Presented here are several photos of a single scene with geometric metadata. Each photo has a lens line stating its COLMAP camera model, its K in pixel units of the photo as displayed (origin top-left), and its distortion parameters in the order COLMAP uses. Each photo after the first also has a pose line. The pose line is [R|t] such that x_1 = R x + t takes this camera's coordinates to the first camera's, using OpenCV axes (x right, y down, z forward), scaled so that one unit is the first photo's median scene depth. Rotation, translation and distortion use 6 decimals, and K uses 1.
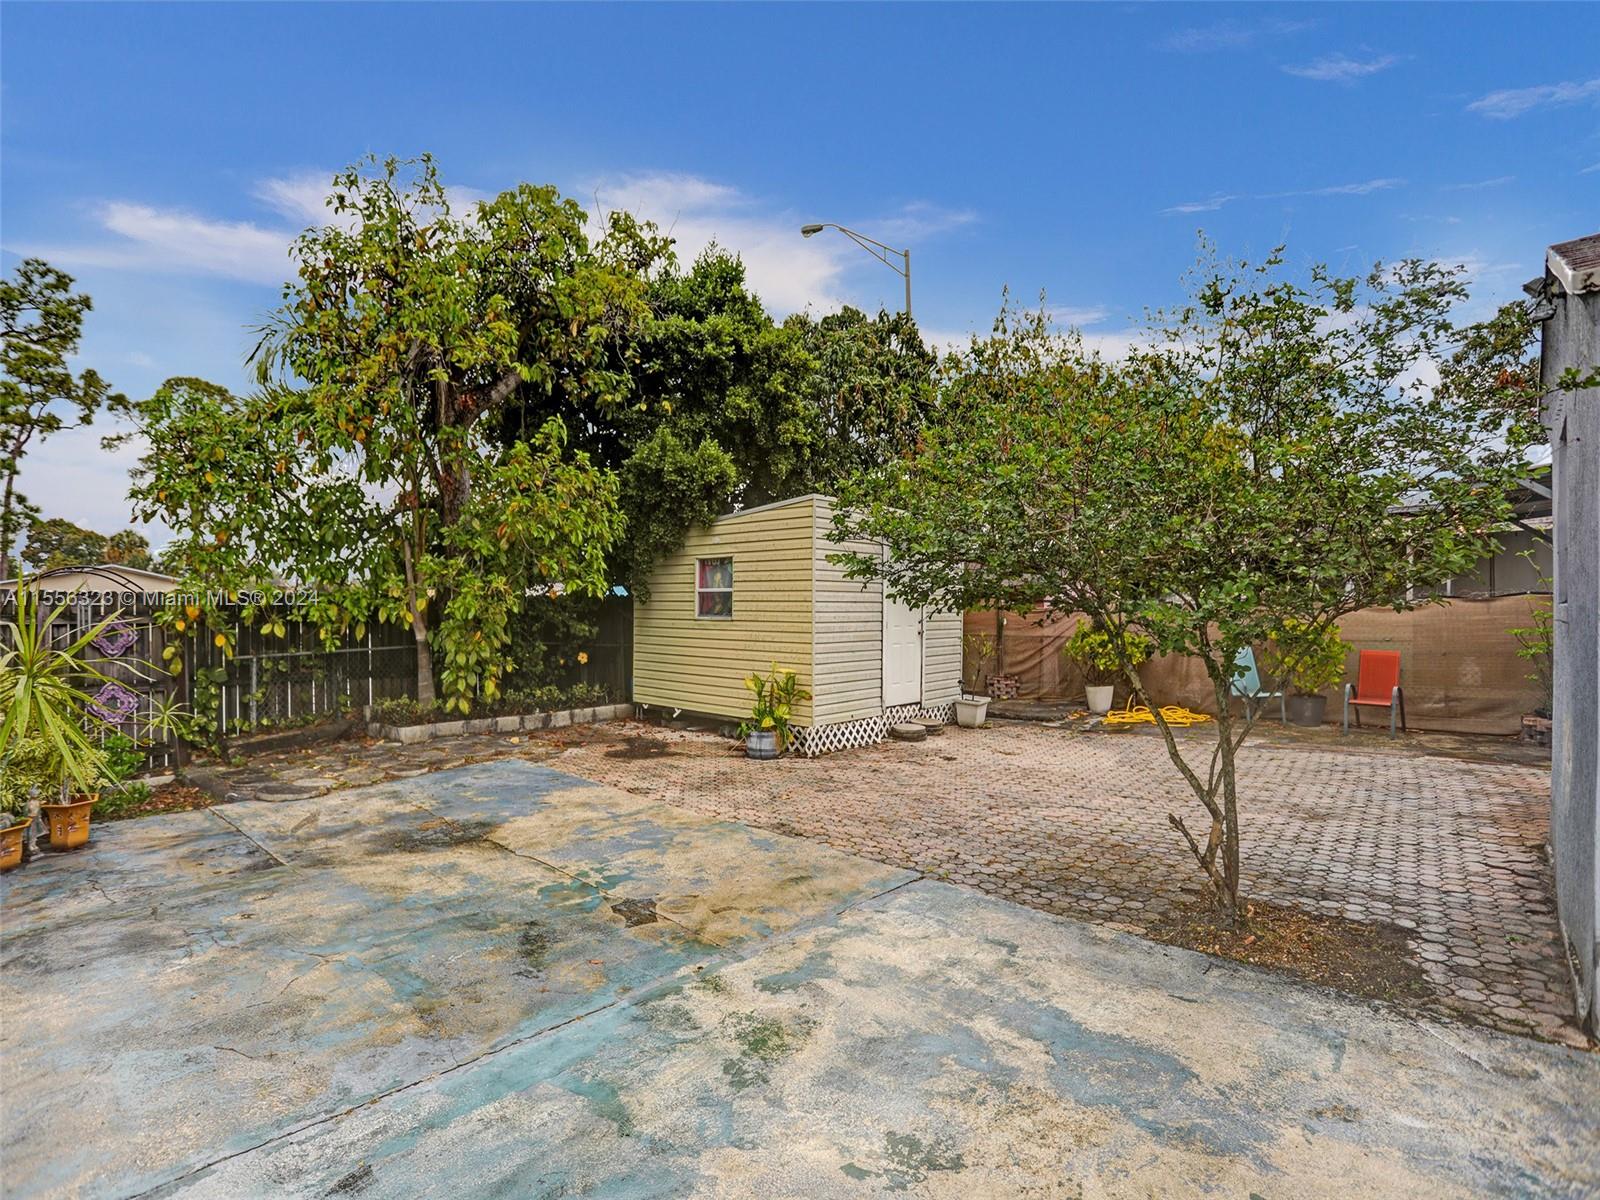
lens RADIAL K [[769.0, 0, 786.7], [0, 769.0, 608.1], [0, 0, 1]] dist [-0.064674, 0.023877]
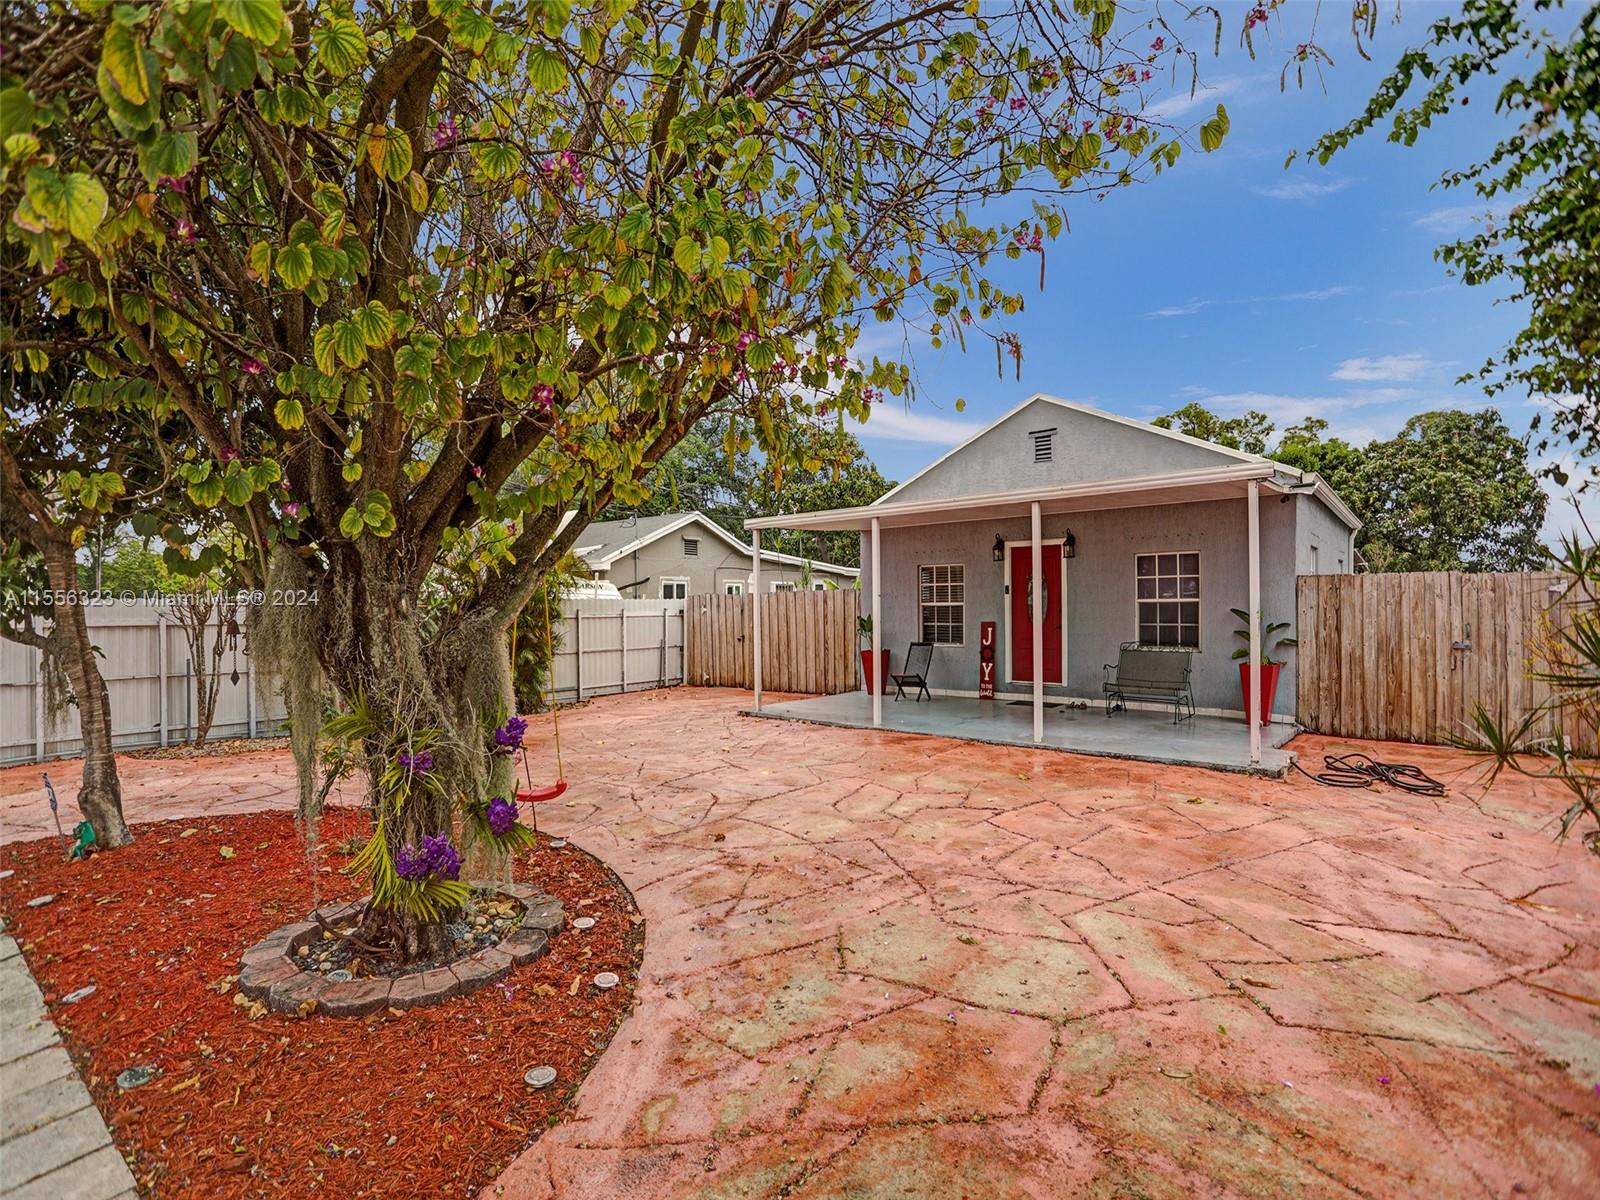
lens RADIAL K [[767.0, 0, 813.0], [0, 767.0, 597.1], [0, 0, 1]] dist [-0.003262, -0.000532]
pose [[0.062226, -0.009471, -0.998017, 2.310975], [0.011973, 0.999890, -0.008742, -0.031221], [0.997990, -0.011405, 0.062333, -0.593478]]
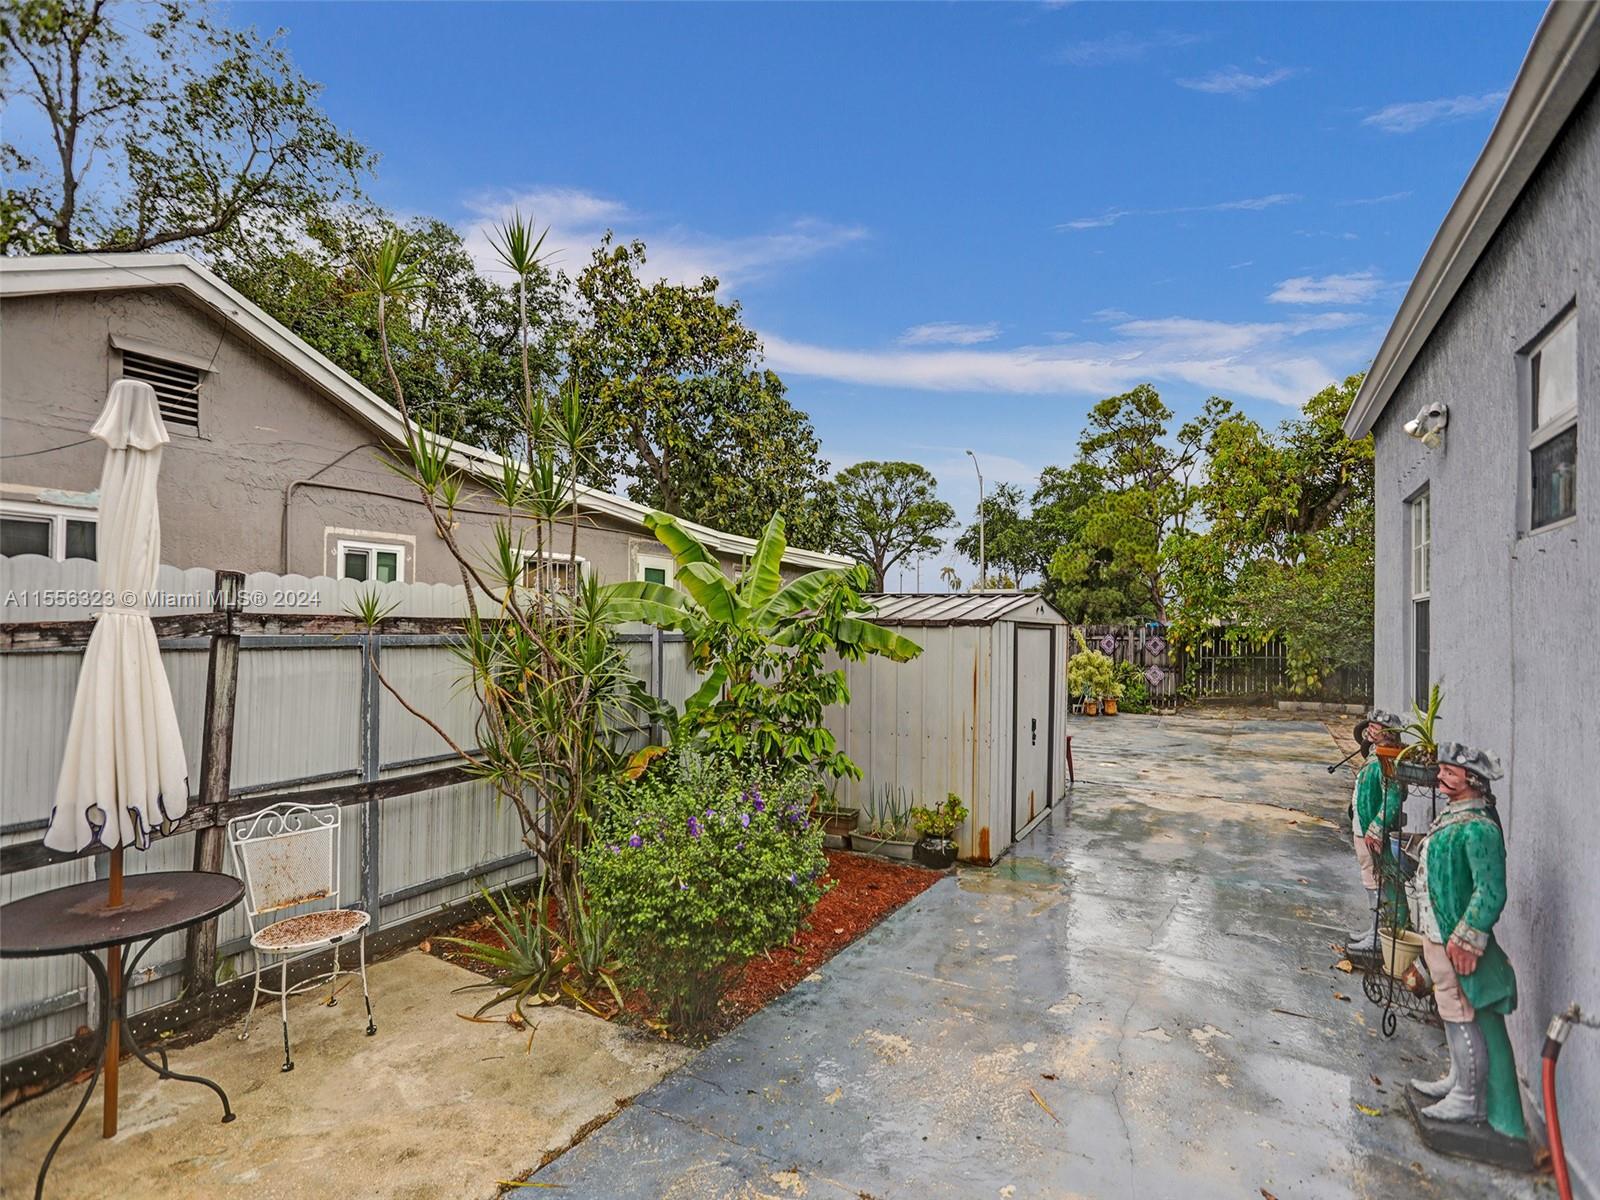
lens RADIAL K [[777.6, 0, 792.2], [0, 777.6, 635.6], [0, 0, 1]] dist [-0.082219, 0.037057]
pose [[0.208940, 0.015085, -0.977812, 0.905529], [-0.004626, 0.999885, 0.014437, -0.016671], [0.977918, 0.001507, 0.208986, -0.458258]]
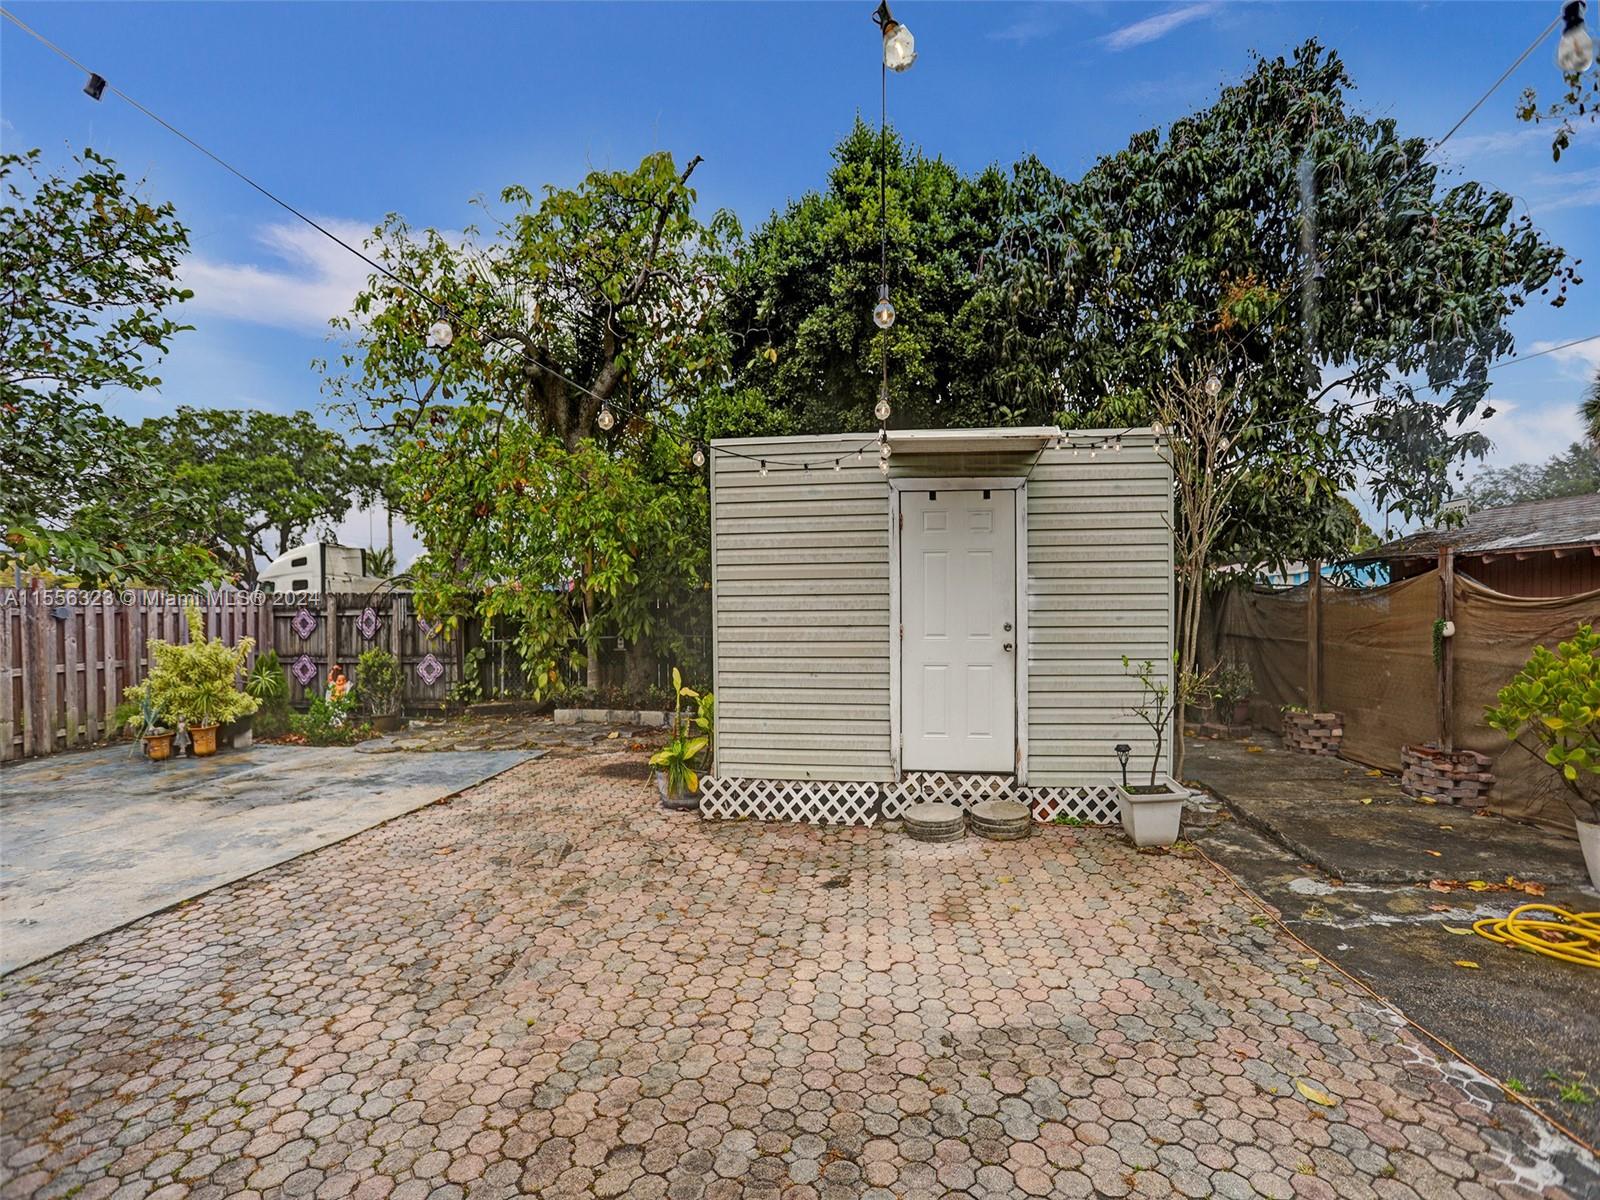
lens RADIAL K [[777.6, 0, 792.2], [0, 777.6, 635.6], [0, 0, 1]] dist [-0.082219, 0.037057]
pose [[0.549190, 0.036832, -0.834886, 0.572357], [0.012723, 0.998544, 0.052421, -0.005881], [0.835601, -0.039412, 0.547921, 0.607321]]
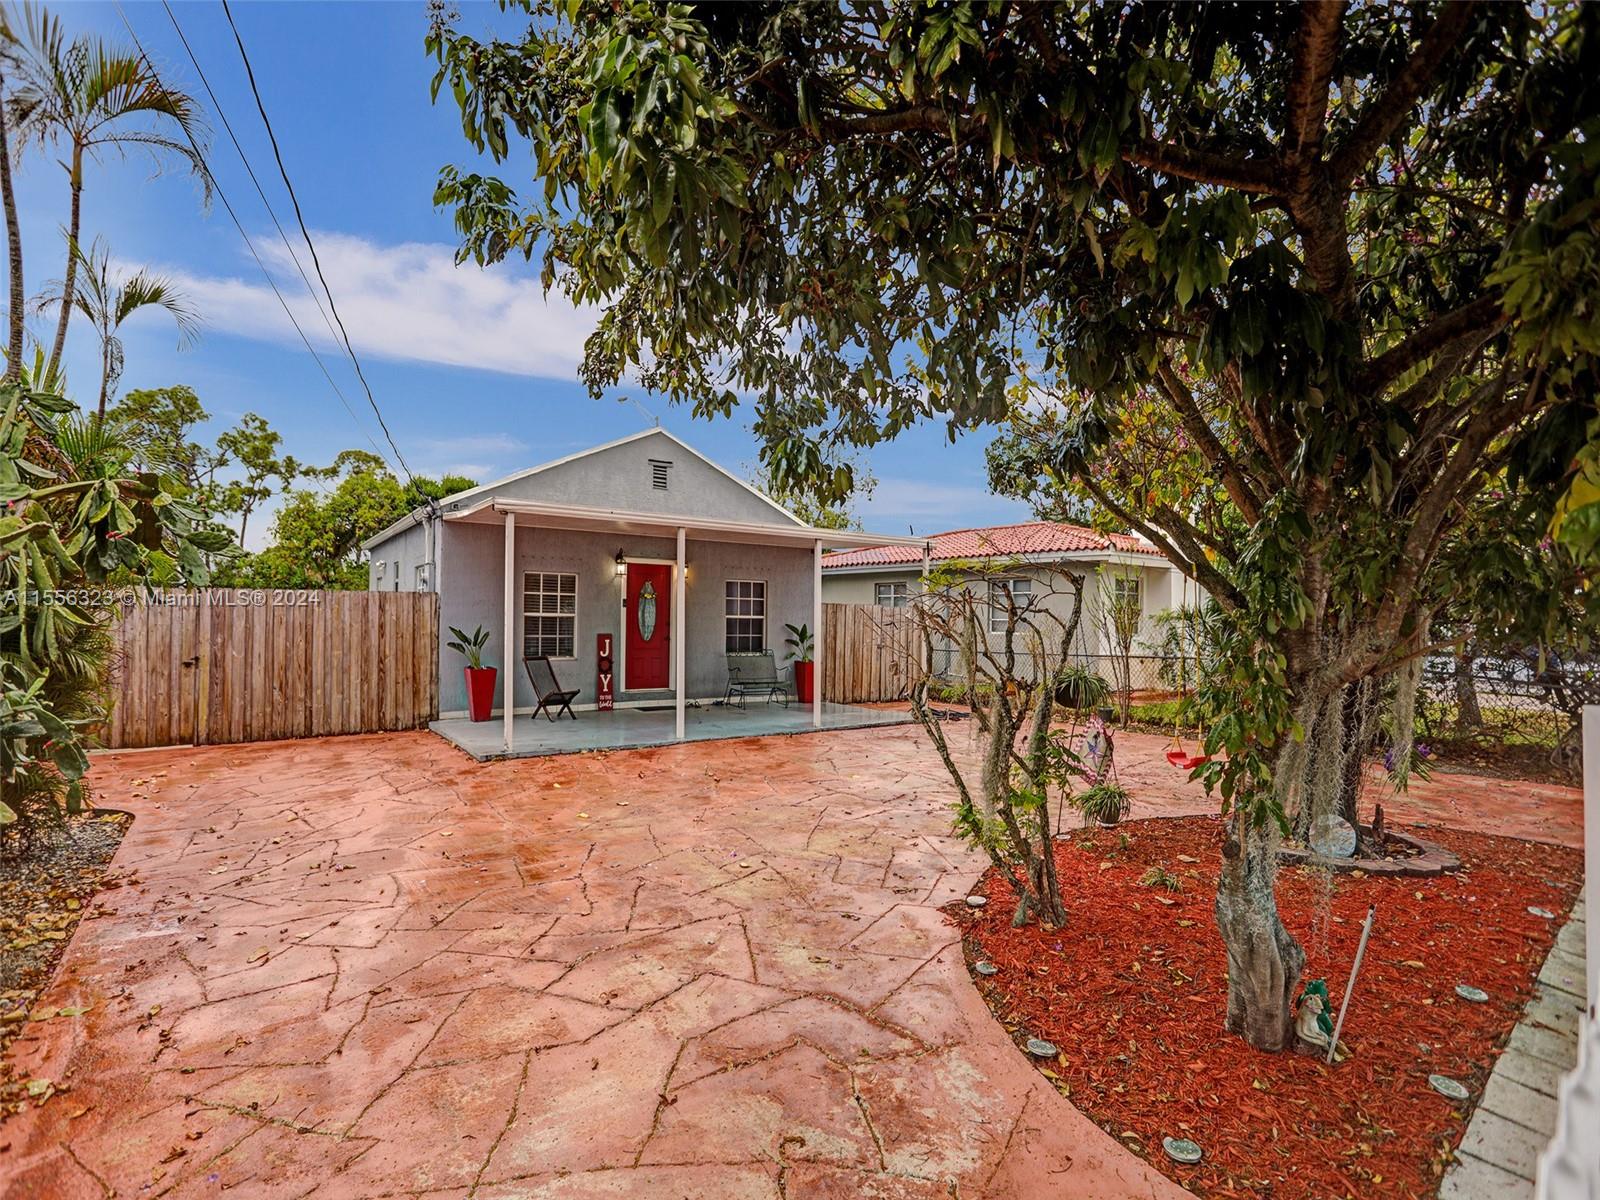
lens RADIAL K [[772.1, 0, 786.7], [0, 772.1, 609.7], [0, 0, 1]] dist [-0.065220, 0.022931]
pose [[0.979414, 0.014153, -0.201366, 1.675204], [-0.017032, 0.999776, -0.012574, -0.027461], [0.201143, 0.015745, 0.979435, -1.356690]]
